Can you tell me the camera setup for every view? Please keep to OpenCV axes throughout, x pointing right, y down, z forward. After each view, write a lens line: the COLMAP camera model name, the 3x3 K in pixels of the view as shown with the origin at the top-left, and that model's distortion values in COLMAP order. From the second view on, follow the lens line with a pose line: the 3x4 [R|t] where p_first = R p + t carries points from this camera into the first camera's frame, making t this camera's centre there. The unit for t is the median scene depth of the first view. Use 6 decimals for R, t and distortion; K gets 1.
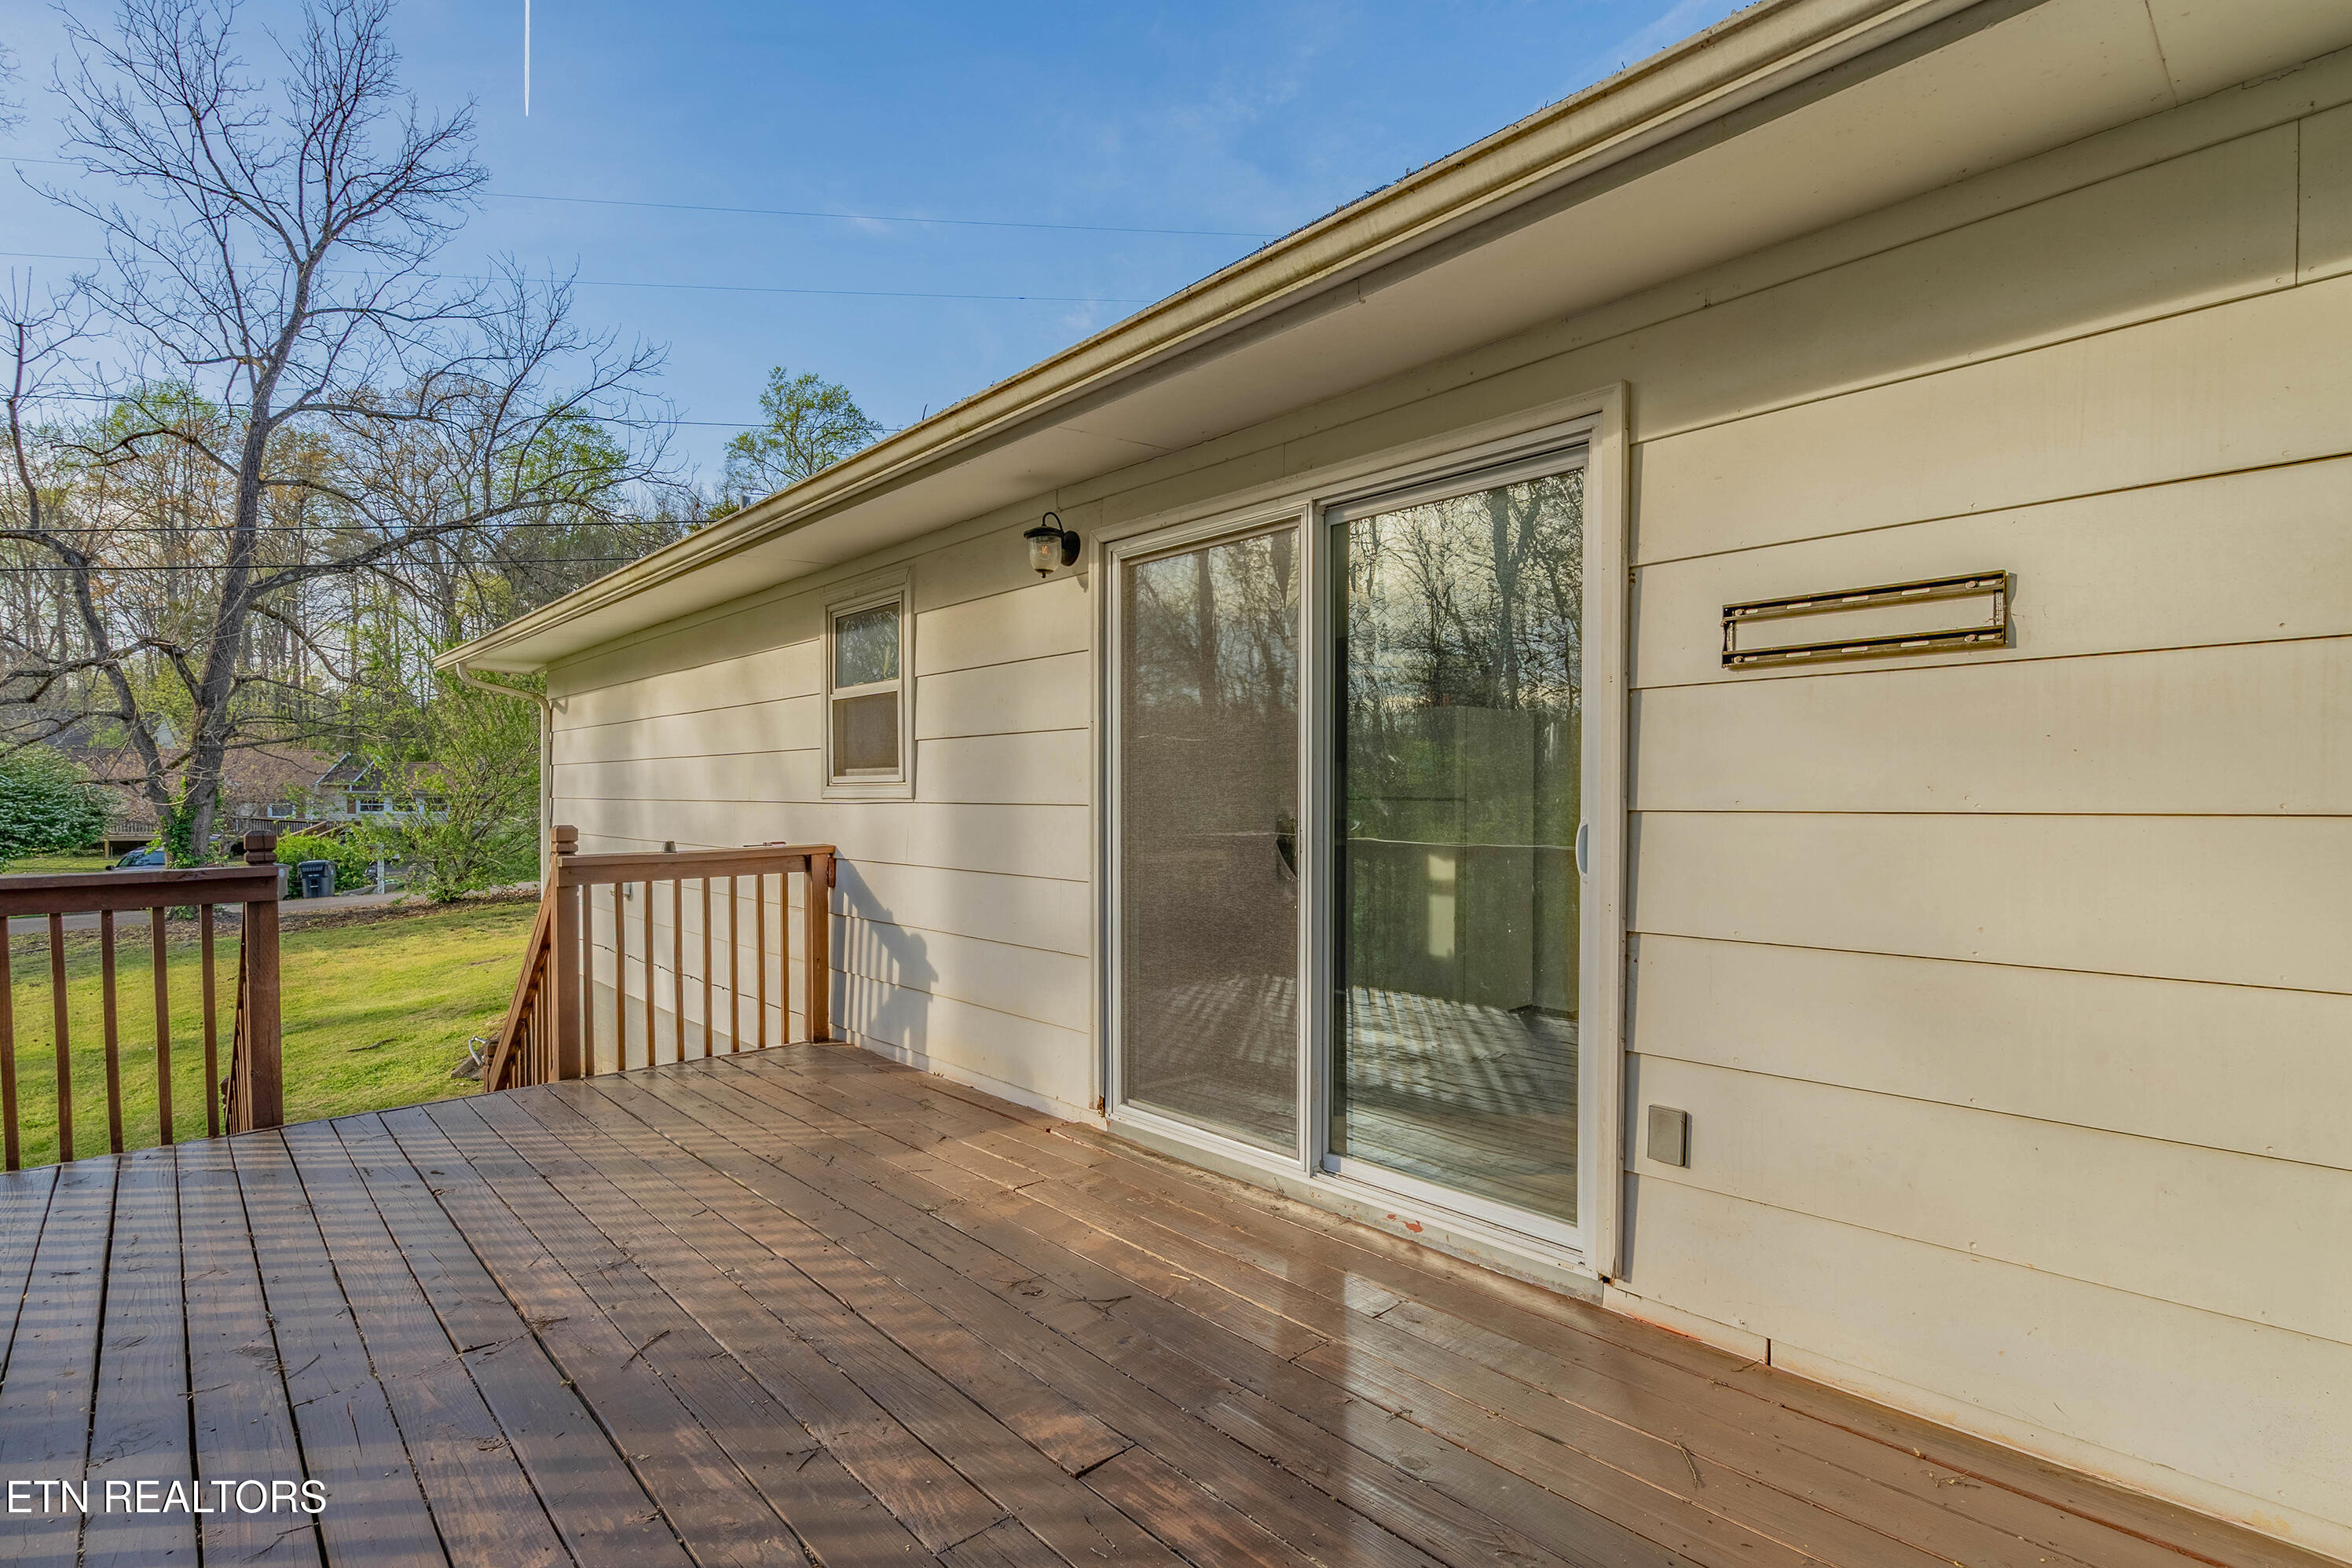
lens RADIAL K [[1105.2, 0, 1176.0], [0, 1105.2, 784.0], [0, 0, 1]] dist [0.014341, 0.000205]
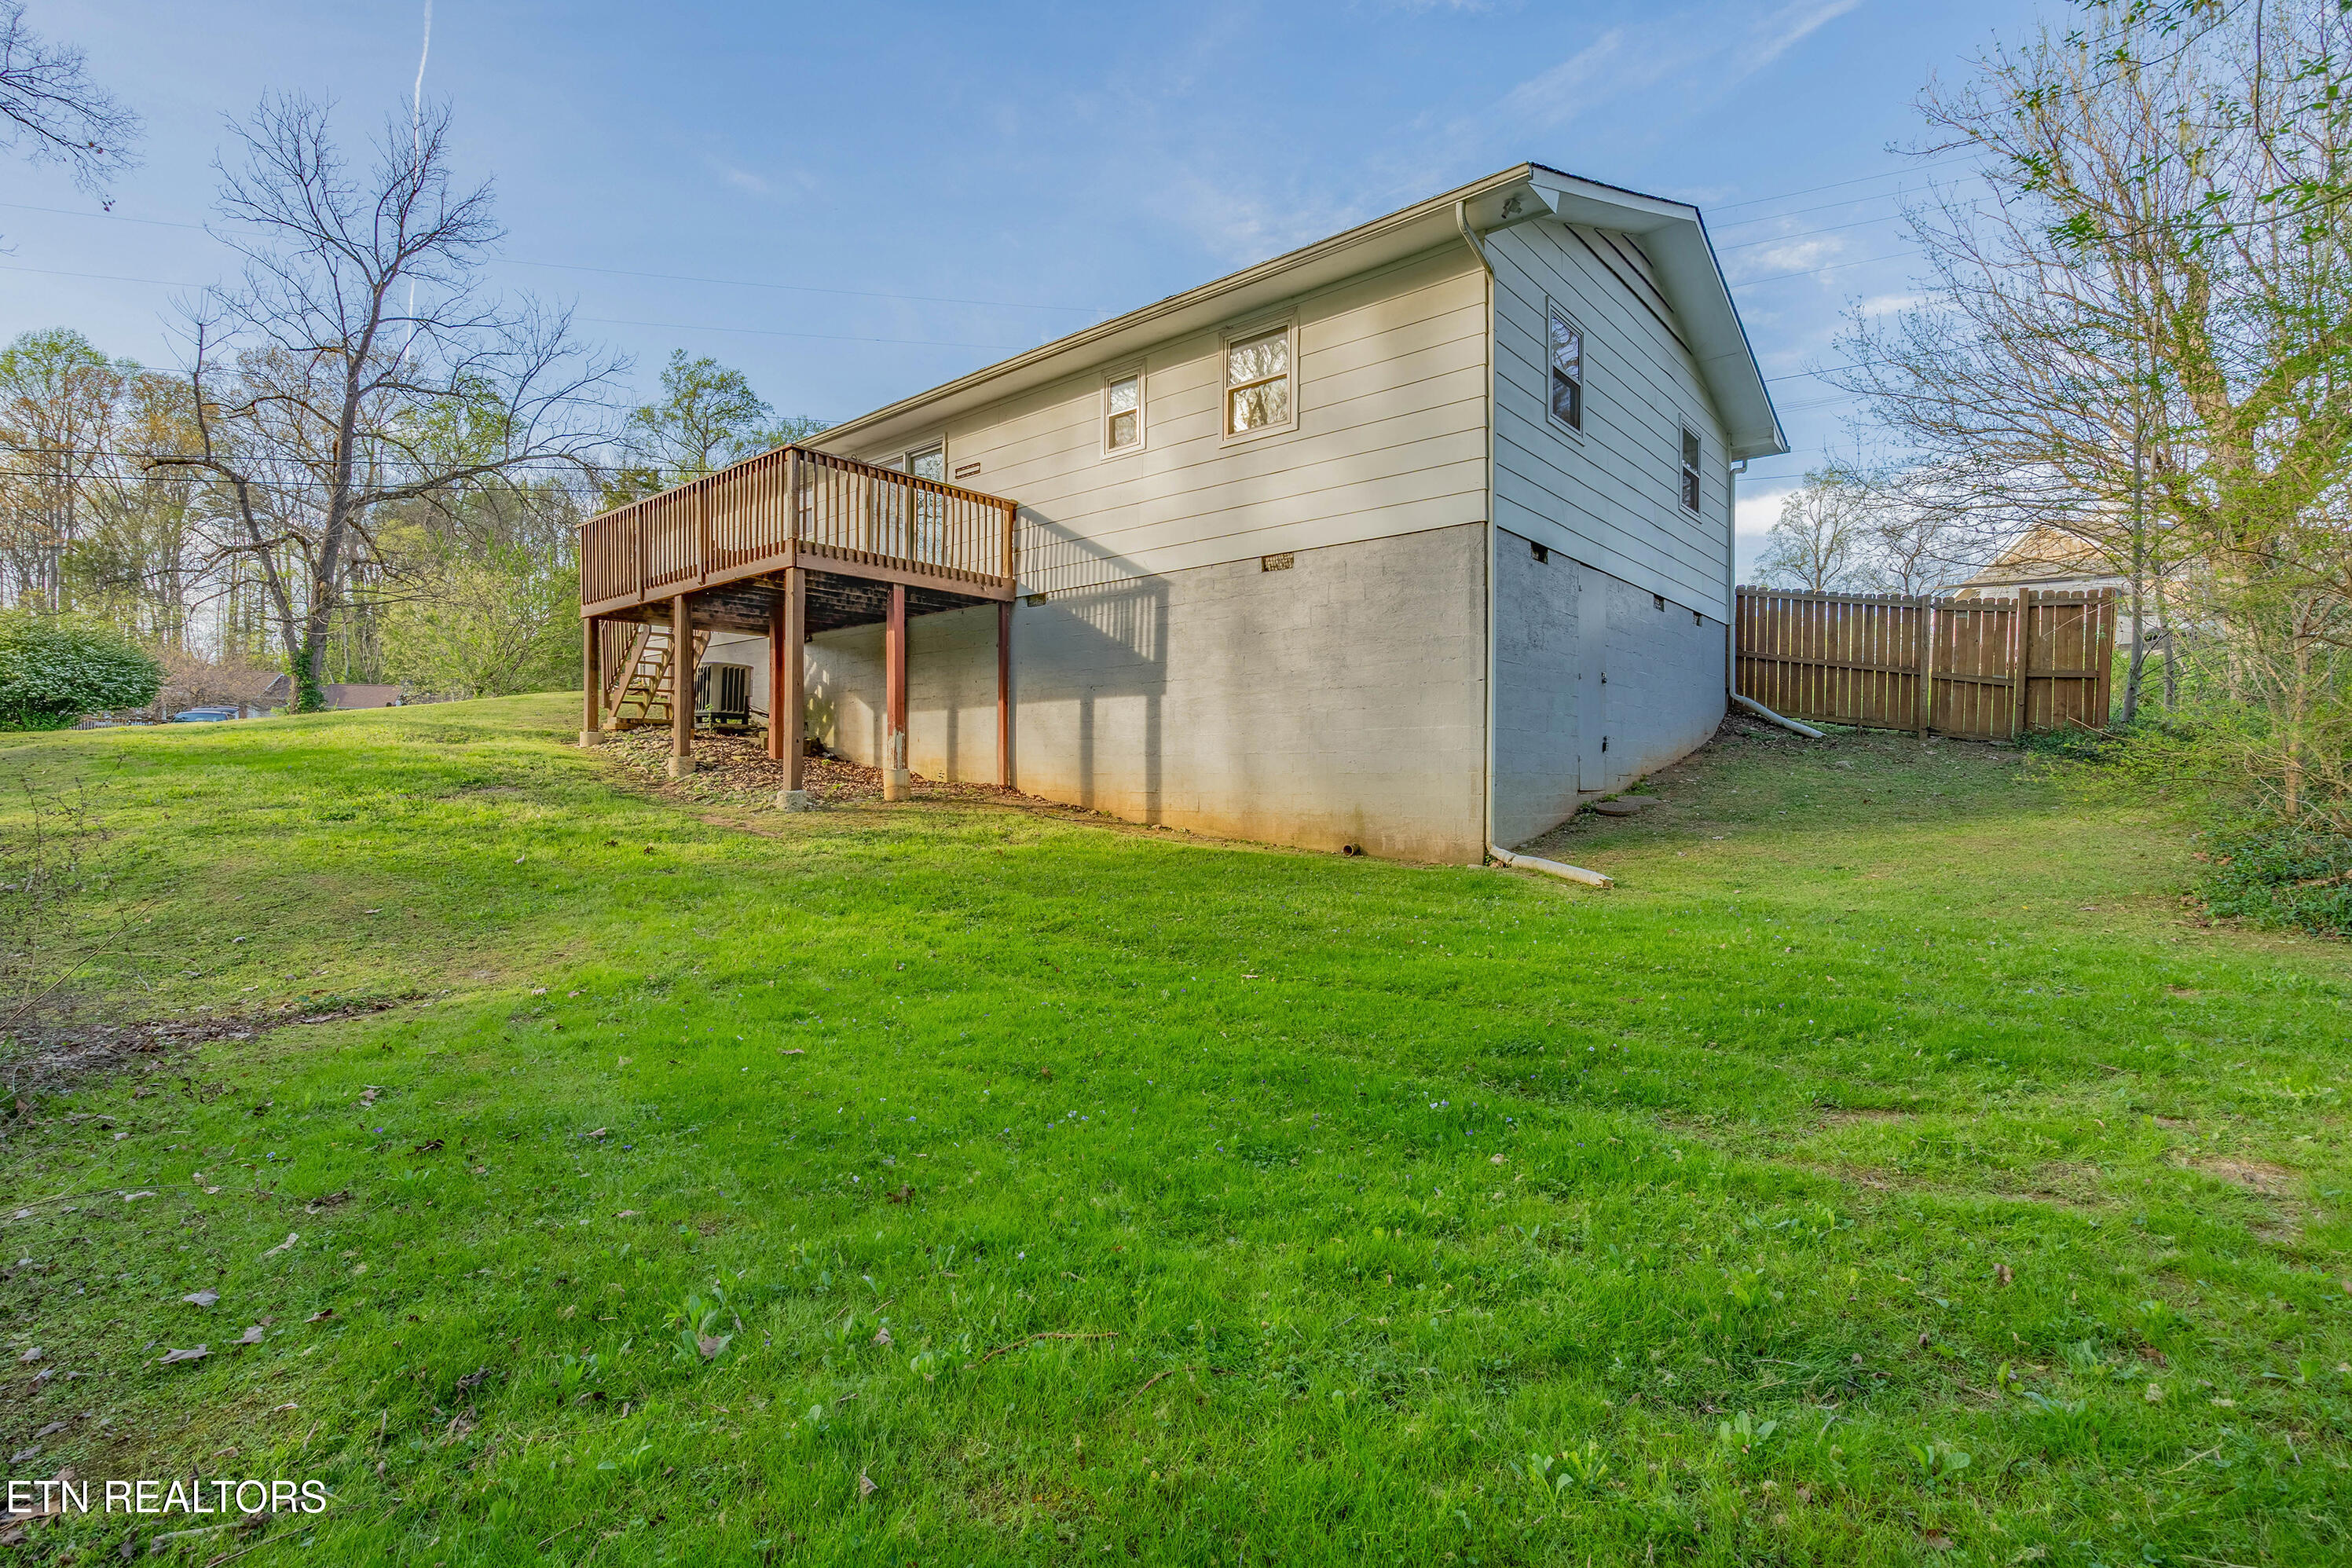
lens RADIAL K [[1078.0, 0, 1183.7], [0, 1078.0, 758.7], [0, 0, 1]] dist [-0.002747, 0.000189]
pose [[0.993004, 0.013923, 0.117257, 0.107925], [-0.013077, 0.999883, -0.007982, 0.148806], [-0.117355, 0.006393, 0.993070, -0.514024]]
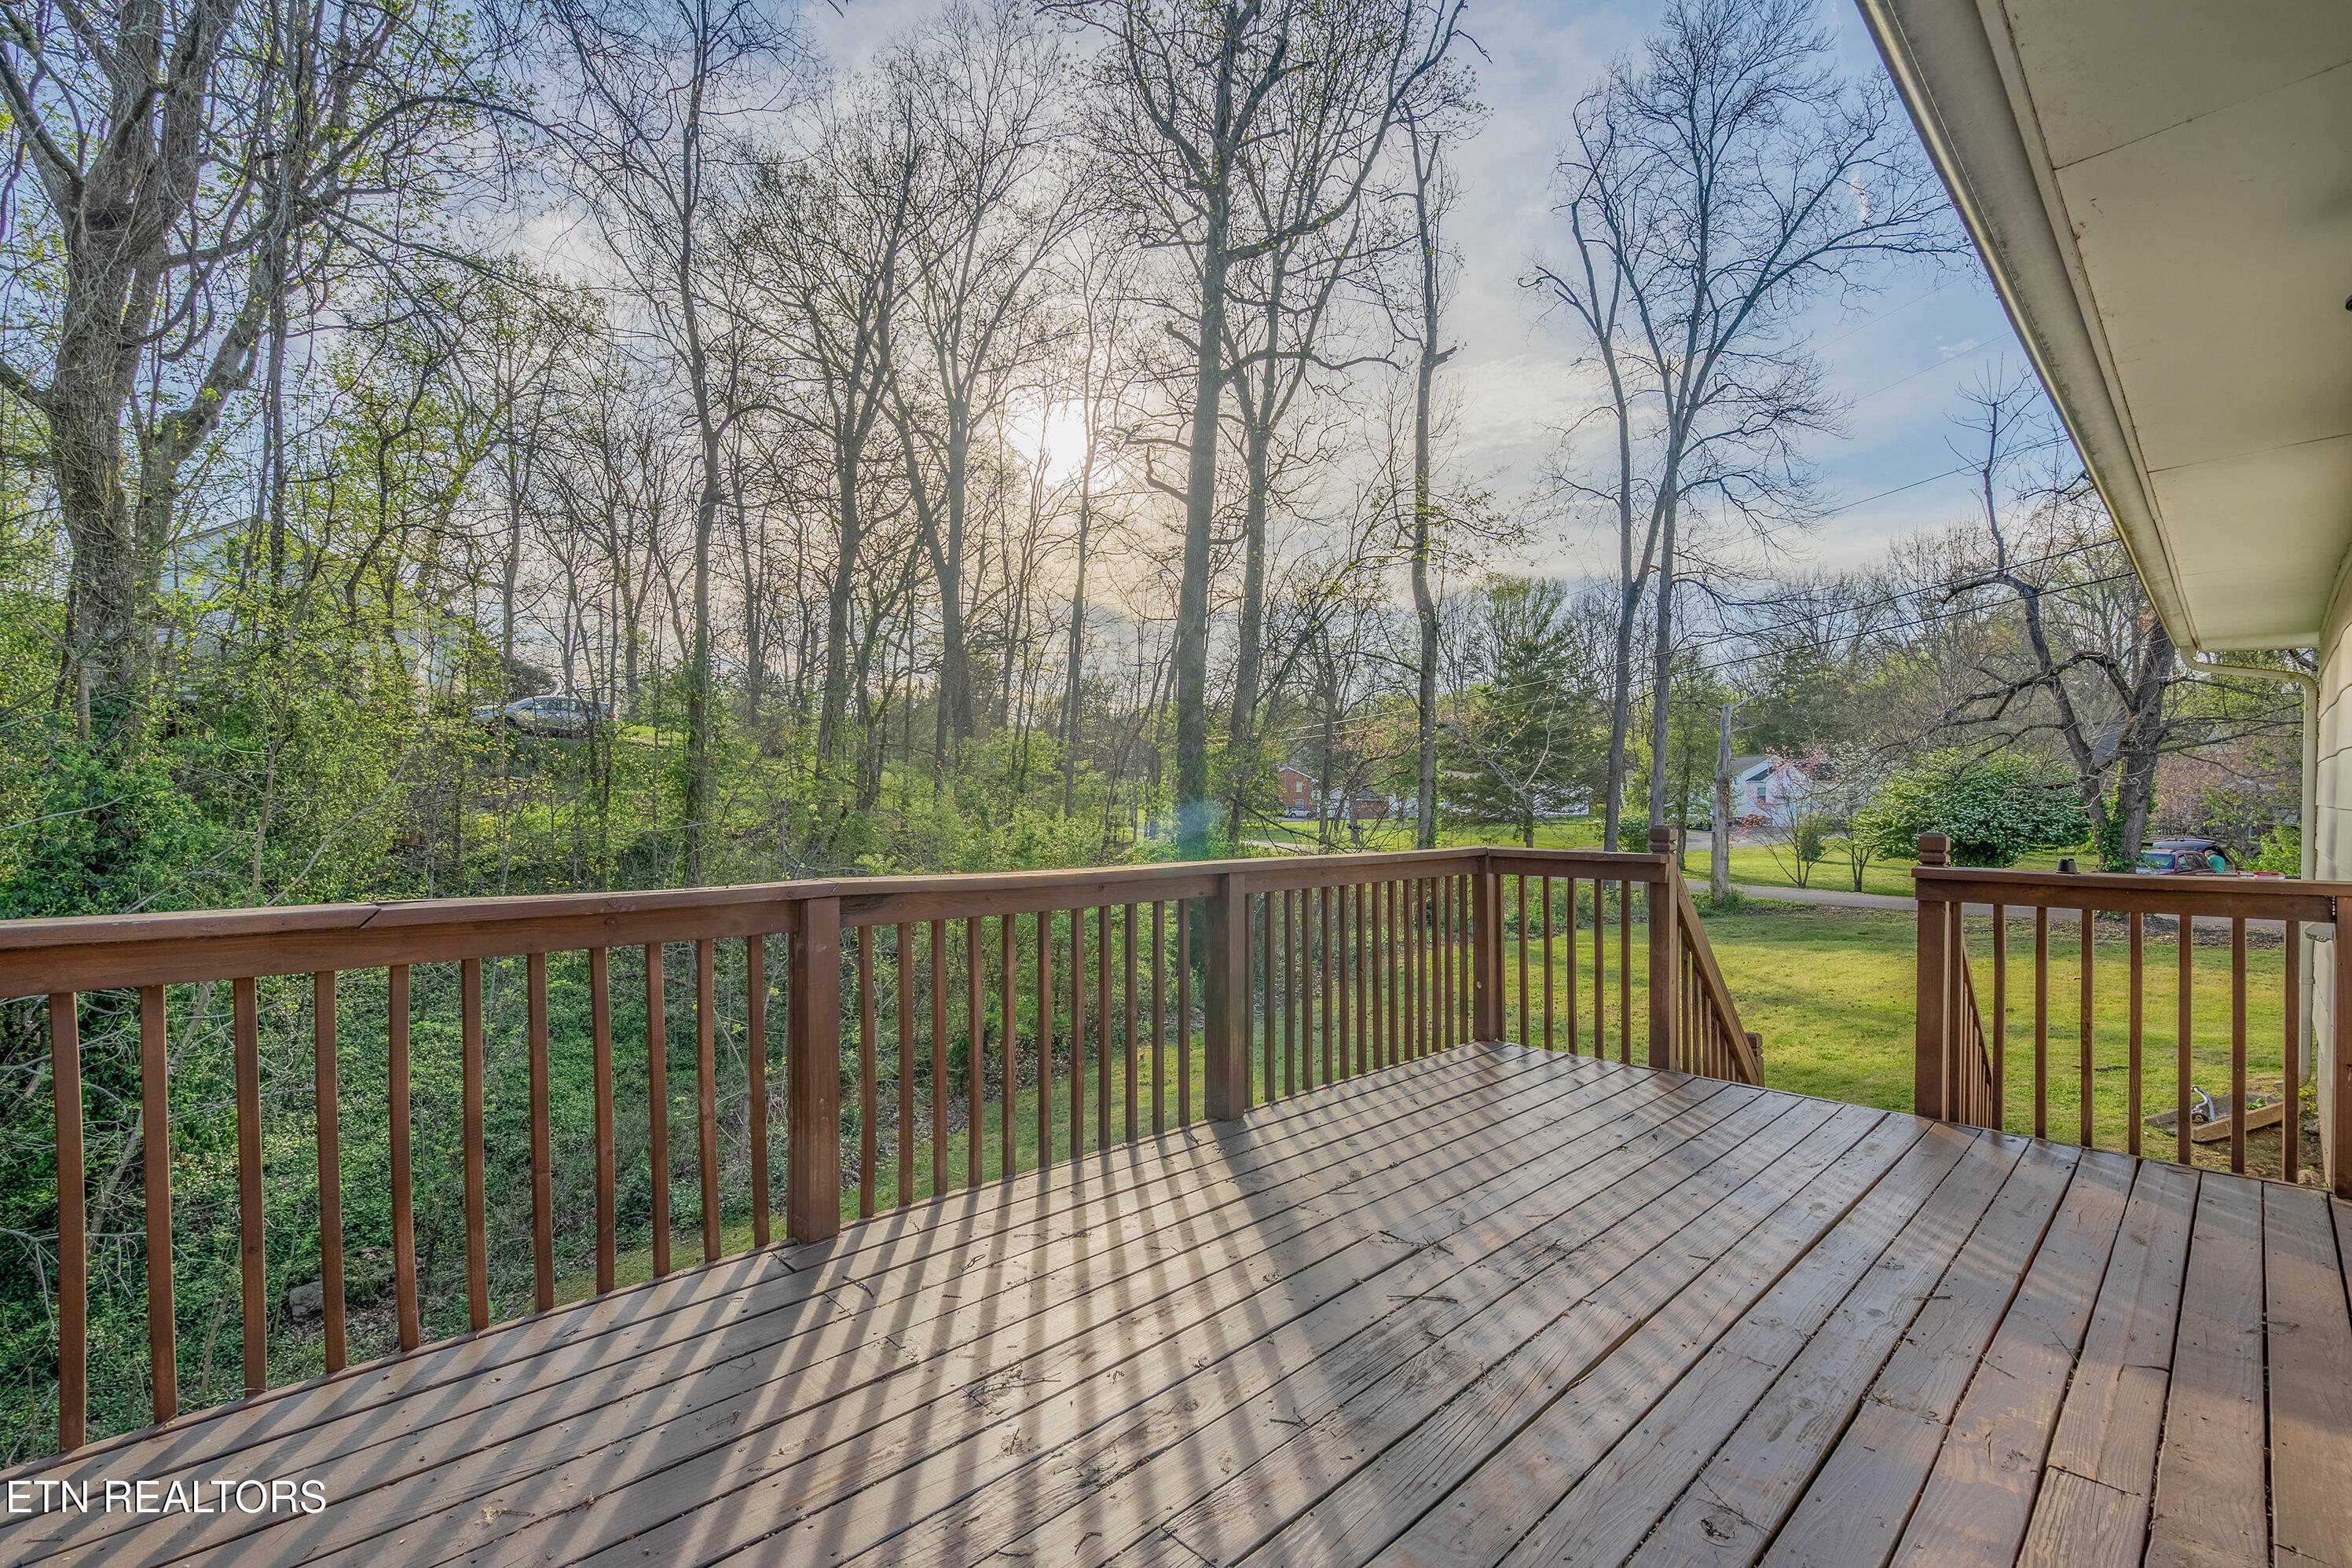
lens RADIAL K [[1074.1, 0, 1178.8], [0, 1074.1, 792.0], [0, 0, 1]] dist [-0.002090, 0.000135]
pose [[0.046157, -0.002318, -0.998931, 0.064467], [0.005773, 0.999981, -0.002053, 0.000348], [0.998918, -0.005672, 0.046170, 0.078126]]
